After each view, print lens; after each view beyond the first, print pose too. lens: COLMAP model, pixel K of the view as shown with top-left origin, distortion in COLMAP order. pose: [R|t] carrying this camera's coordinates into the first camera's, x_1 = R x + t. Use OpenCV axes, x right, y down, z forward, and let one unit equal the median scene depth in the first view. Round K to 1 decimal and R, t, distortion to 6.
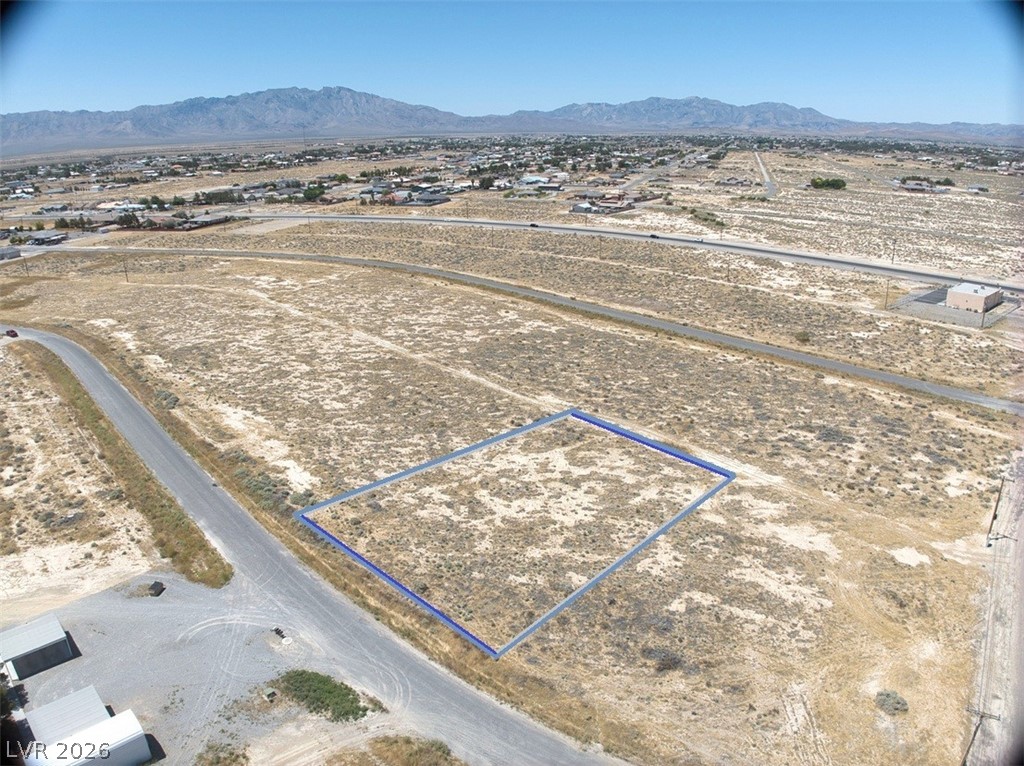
lens RADIAL K [[721.8, 0, 514.3], [0, 721.8, 382.2], [0, 0, 1]] dist [-0.098161, -0.021499]
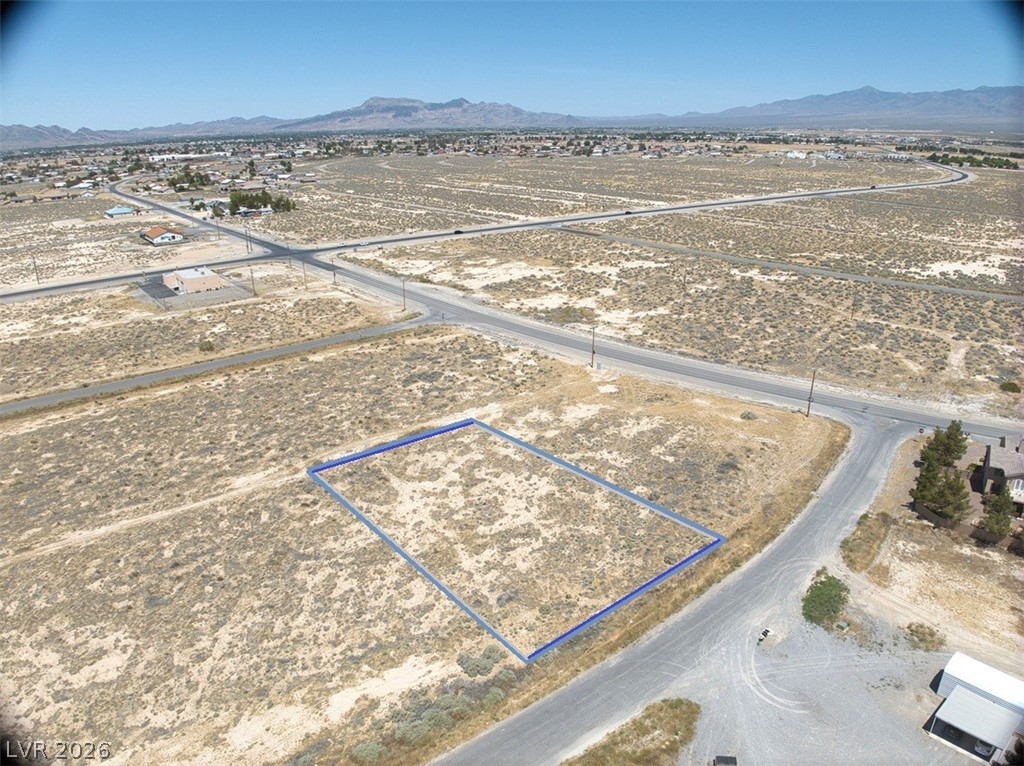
lens RADIAL K [[721.8, 0, 514.8], [0, 721.8, 379.7], [0, 0, 1]] dist [-0.098161, -0.021499]
pose [[0.073831, -0.328913, 0.941470, -0.747369], [0.341886, 0.895185, 0.285932, -0.235304], [-0.936837, 0.300765, 0.178544, 0.665492]]
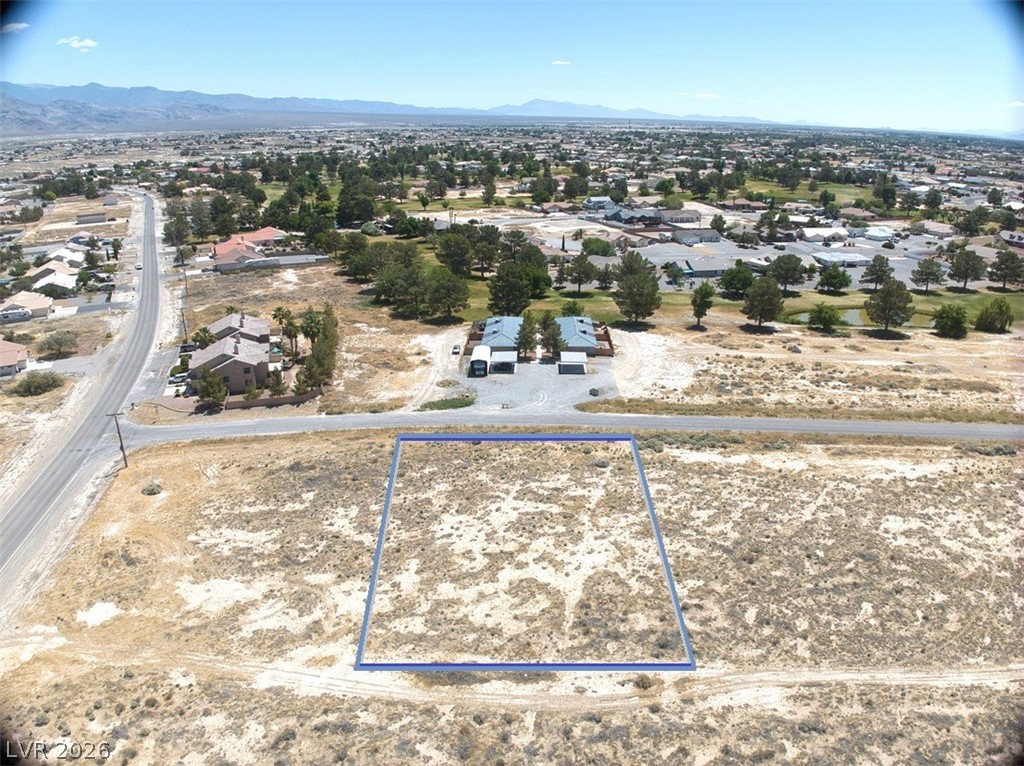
lens RADIAL K [[721.8, 0, 515.2], [0, 721.8, 381.3], [0, 0, 1]] dist [-0.098161, -0.021499]
pose [[-0.723403, 0.249467, -0.643782, 0.501469], [-0.220853, 0.799838, 0.558107, -0.445771], [0.654150, 0.545917, -0.523510, 1.224918]]
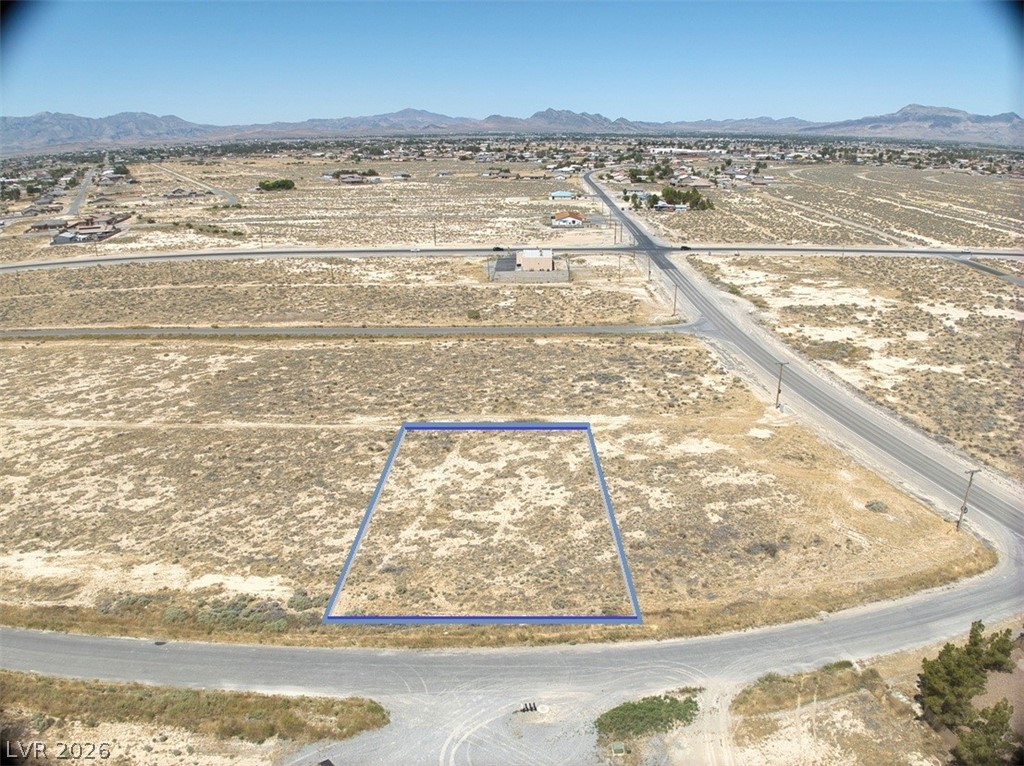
lens RADIAL K [[721.8, 0, 515.5], [0, 721.8, 381.7], [0, 0, 1]] dist [-0.098161, -0.021499]
pose [[0.685411, -0.239603, 0.687607, -0.540956], [0.245379, 0.965081, 0.091695, -0.074831], [-0.685566, 0.105875, 0.720270, 0.216790]]
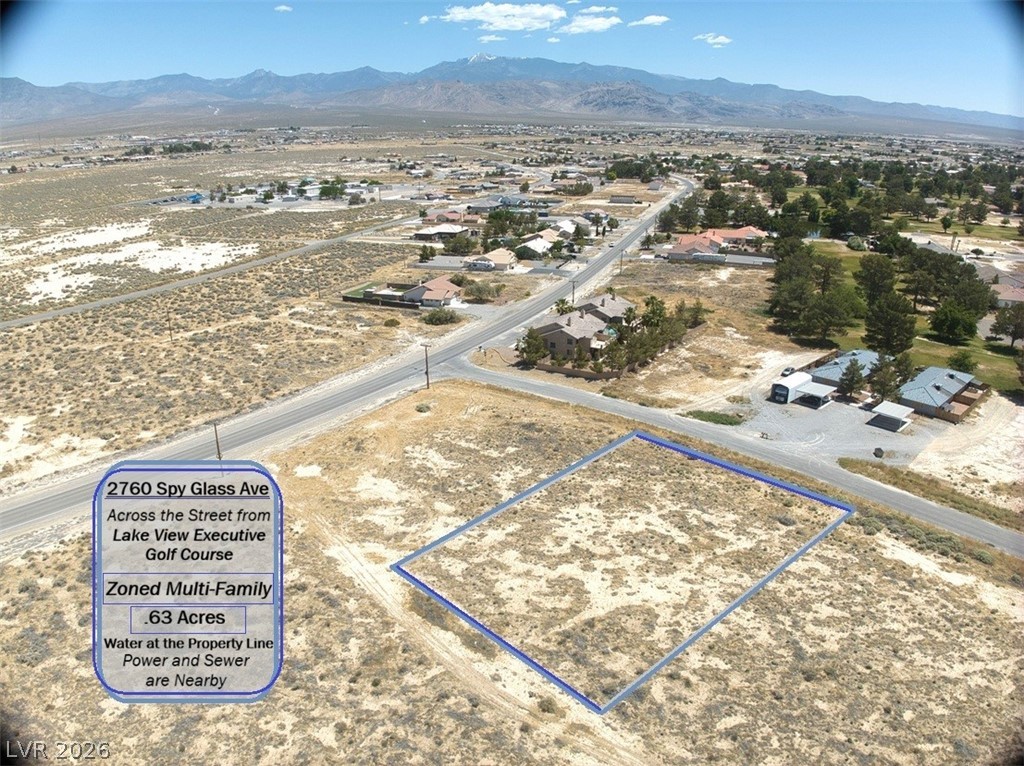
lens RADIAL K [[721.8, 0, 514.5], [0, 721.8, 381.6], [0, 0, 1]] dist [-0.098161, -0.021499]
pose [[-0.999574, 0.007342, 0.028257, 0.121428], [0.023621, 0.772195, 0.634946, -0.502081], [-0.017158, 0.635343, -0.772039, 1.395381]]
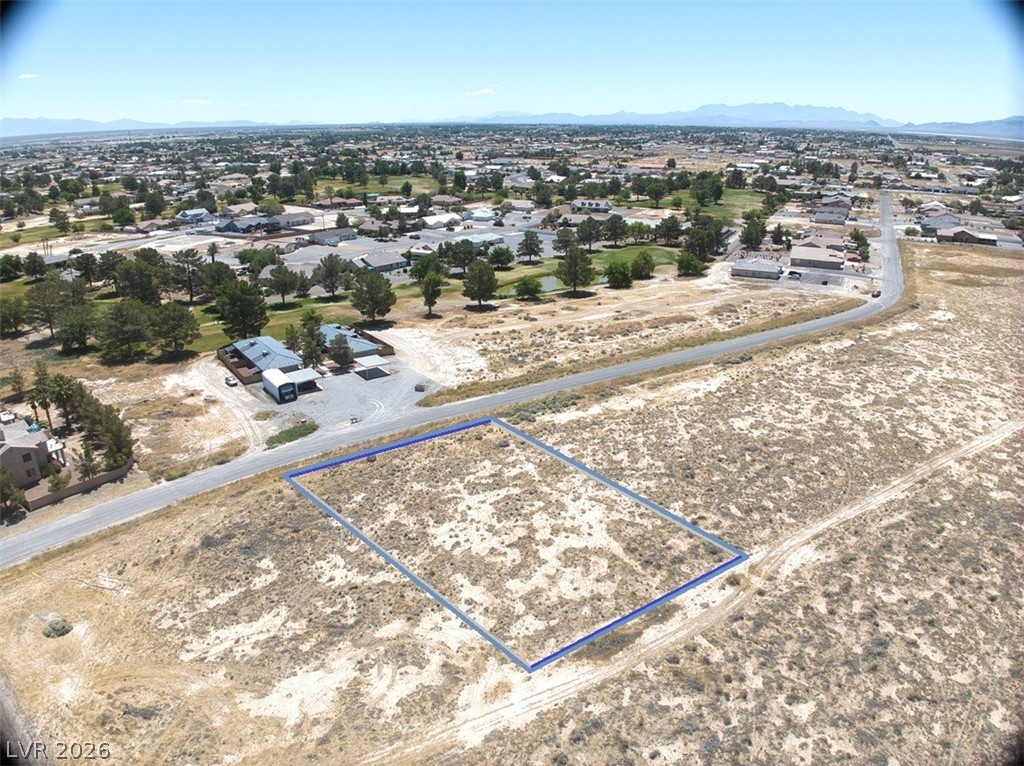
lens RADIAL K [[721.8, 0, 515.0], [0, 721.8, 381.6], [0, 0, 1]] dist [-0.098161, -0.021499]
pose [[-0.156231, 0.351058, -0.923228, 0.728809], [-0.323619, 0.864918, 0.383650, -0.317959], [0.933200, 0.358713, -0.021518, 0.866057]]
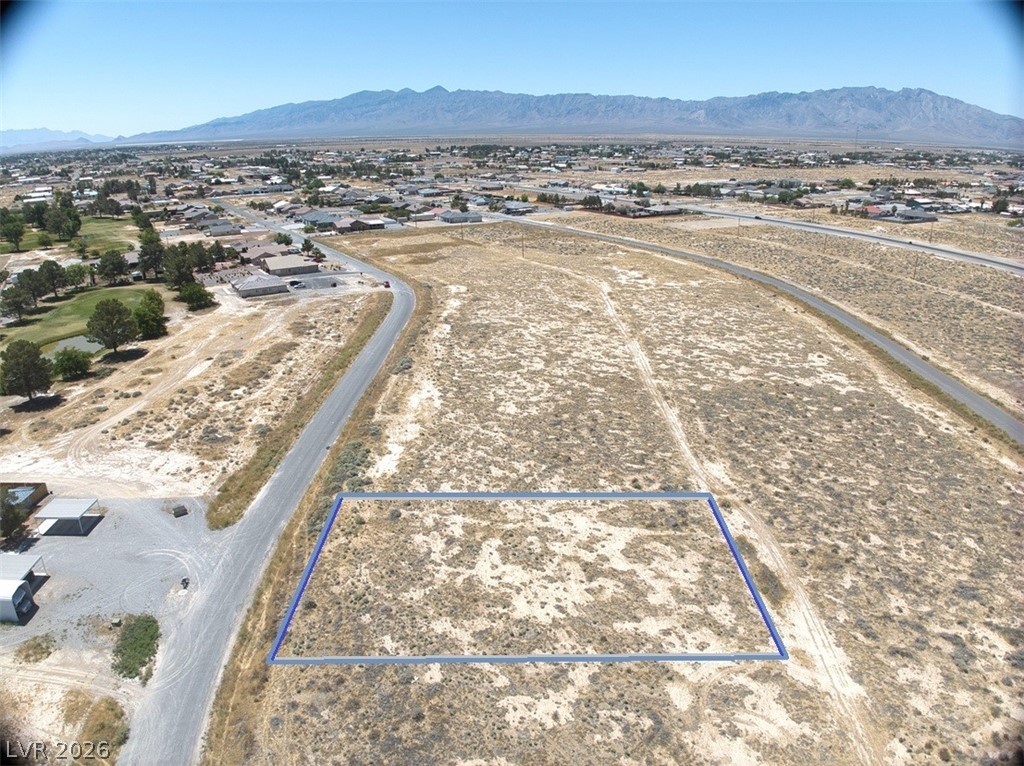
lens RADIAL K [[721.8, 0, 515.1], [0, 721.8, 382.0], [0, 0, 1]] dist [-0.098161, -0.021499]
pose [[0.743847, 0.229760, -0.627616, 0.431014], [-0.226723, 0.970116, 0.086433, -0.106812], [0.628720, 0.078002, 0.773710, 0.285747]]
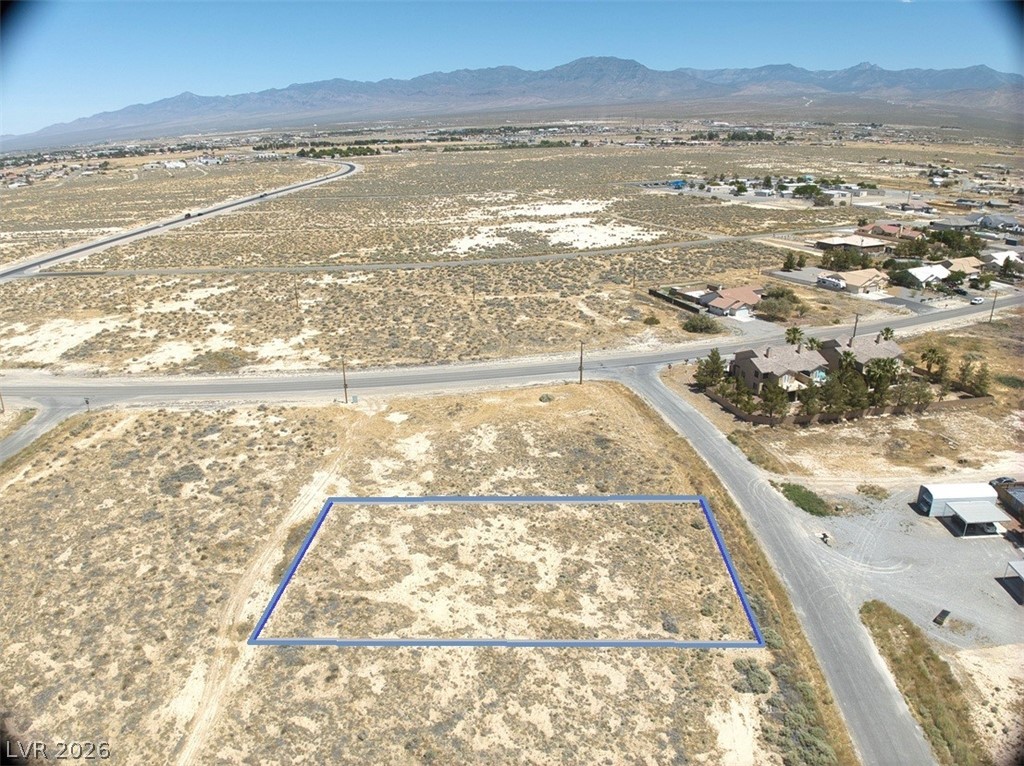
lens RADIAL K [[721.8, 0, 515.3], [0, 721.8, 381.1], [0, 0, 1]] dist [-0.098161, -0.021499]
pose [[-0.706338, -0.223432, 0.671688, -0.455275], [0.256565, 0.803555, 0.537098, -0.419416], [-0.659743, 0.551704, -0.510256, 1.164944]]
